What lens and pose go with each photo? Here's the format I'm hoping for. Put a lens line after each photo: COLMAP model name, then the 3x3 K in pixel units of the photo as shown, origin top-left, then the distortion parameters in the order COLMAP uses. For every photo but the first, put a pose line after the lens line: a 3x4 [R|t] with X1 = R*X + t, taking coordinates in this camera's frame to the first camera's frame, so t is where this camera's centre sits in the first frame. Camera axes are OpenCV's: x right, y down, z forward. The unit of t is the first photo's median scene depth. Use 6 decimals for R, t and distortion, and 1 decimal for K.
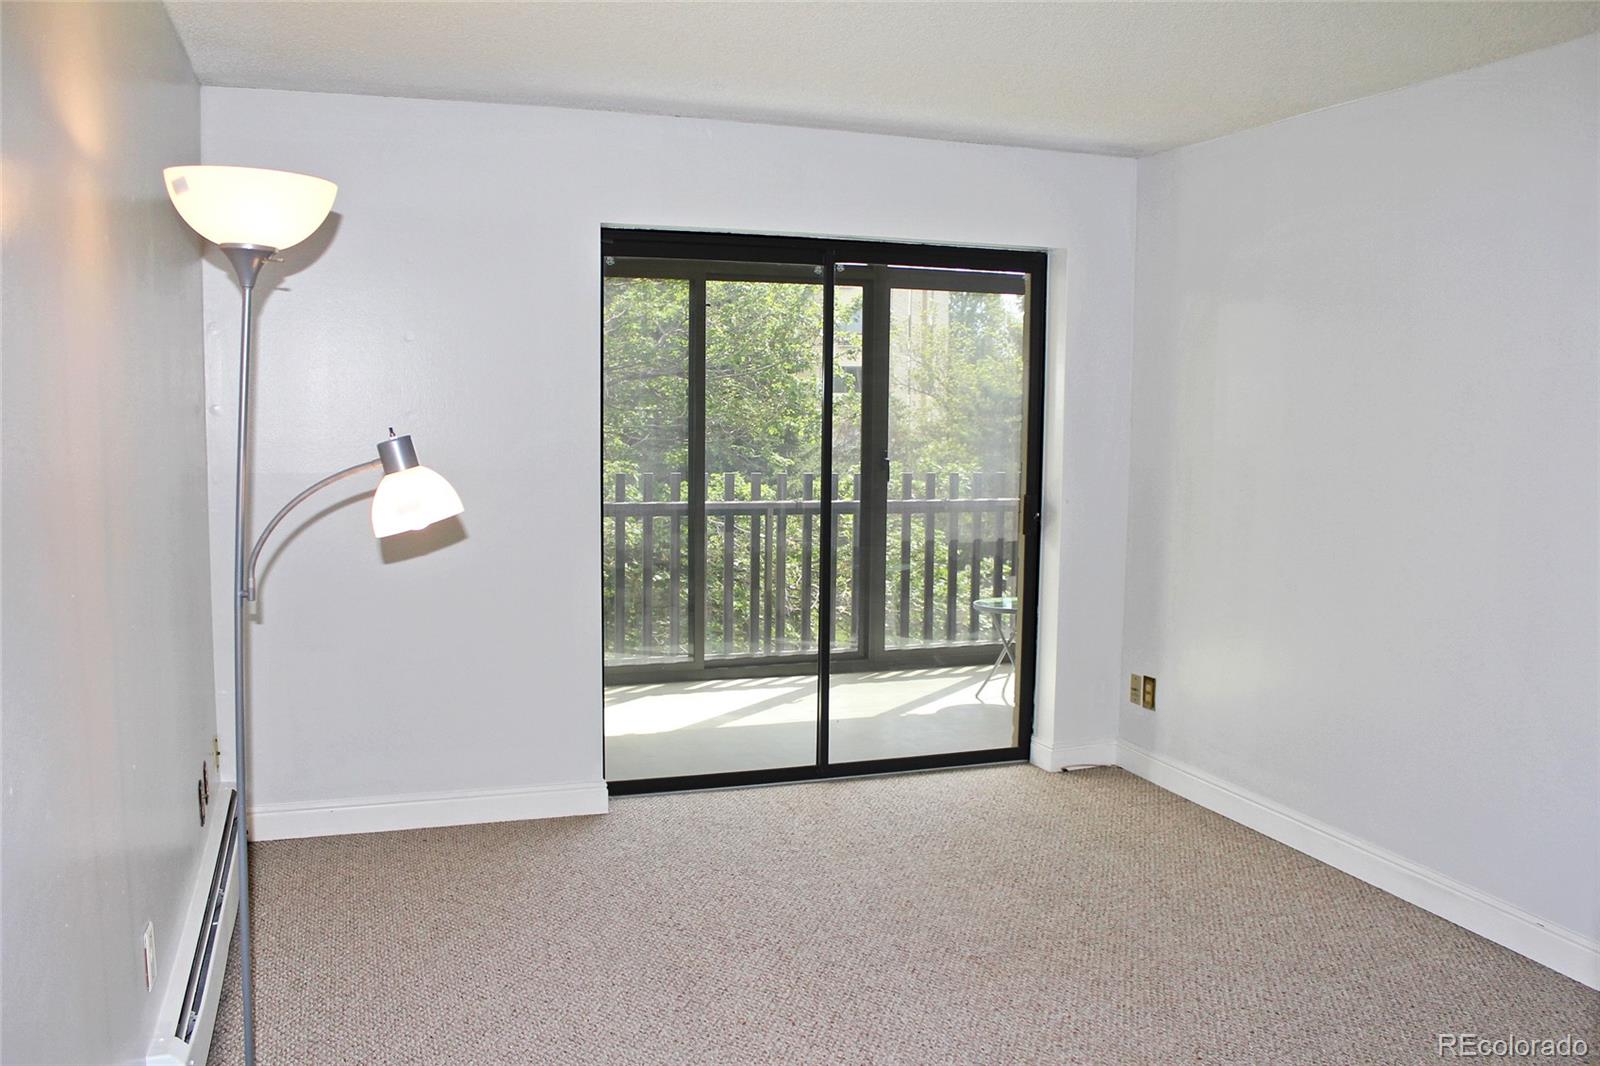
lens RADIAL K [[1355.2, 0, 800.0], [0, 1355.2, 533.0], [0, 0, 1]] dist [-0.130124, 0.086160]
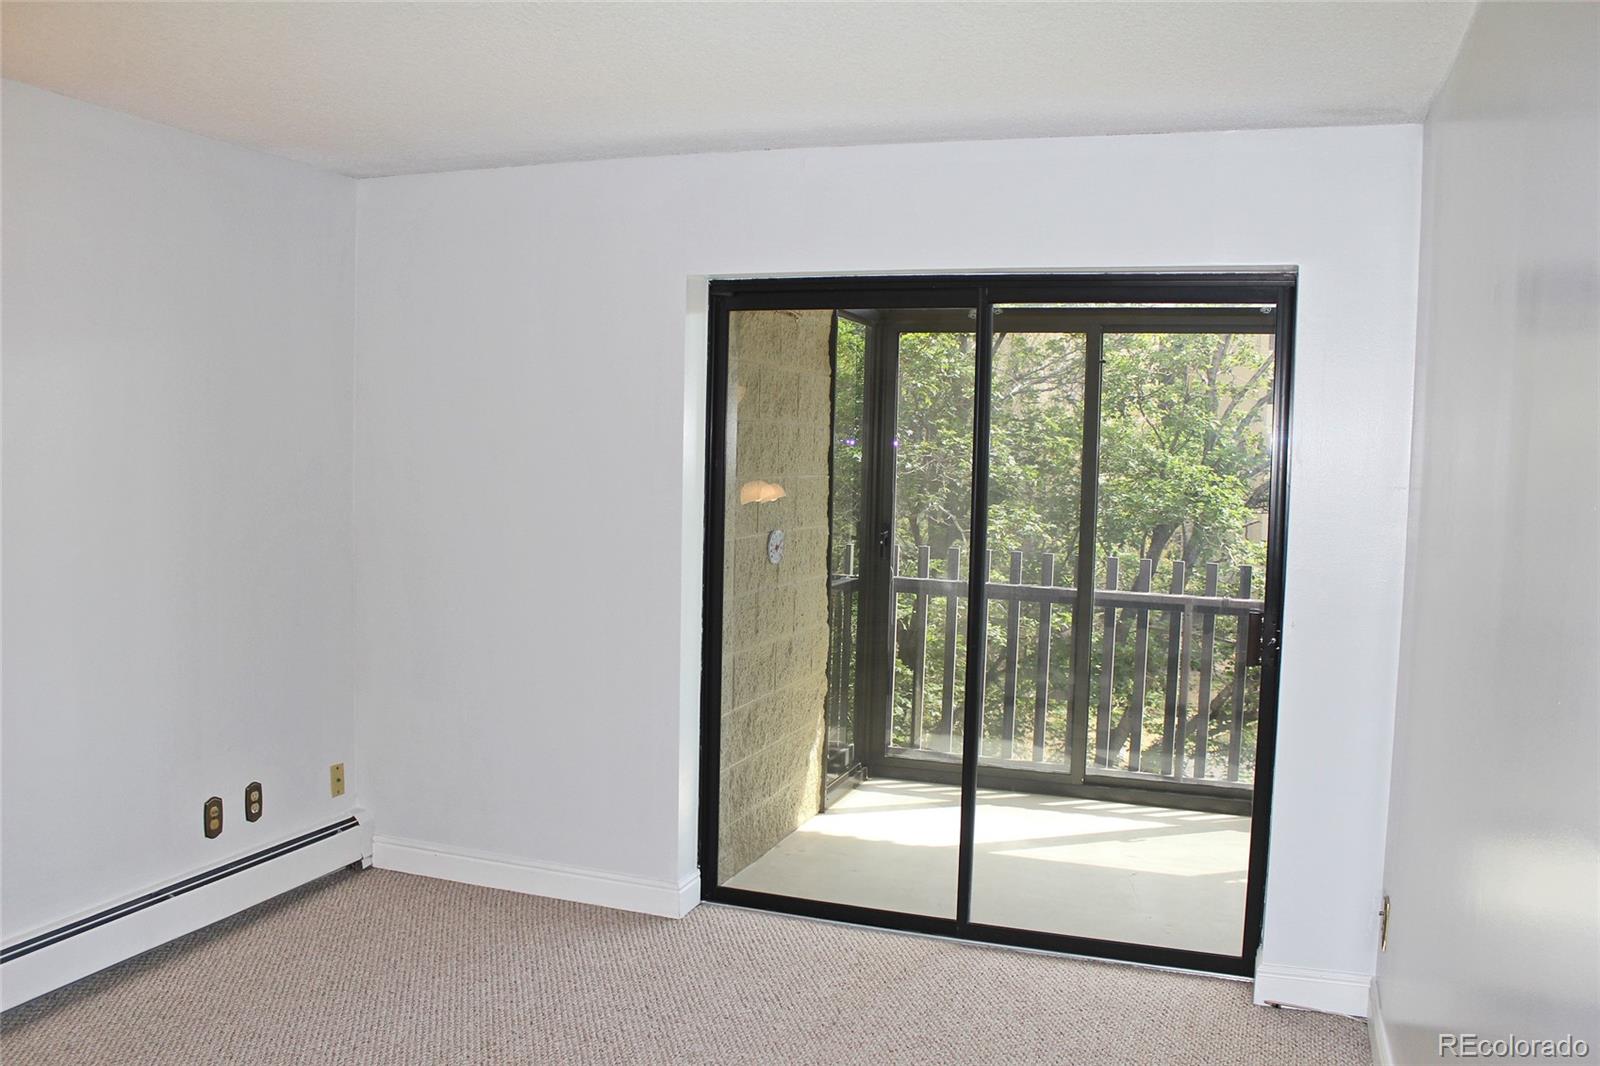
lens RADIAL K [[1337.0, 0, 800.0], [0, 1337.0, 533.0], [0, 0, 1]] dist [-0.126189, 0.078956]
pose [[0.773503, 0.048773, -0.631913, 0.424965], [-0.079363, 0.996641, -0.020222, -0.036763], [0.628804, 0.065792, 0.774775, 0.303378]]
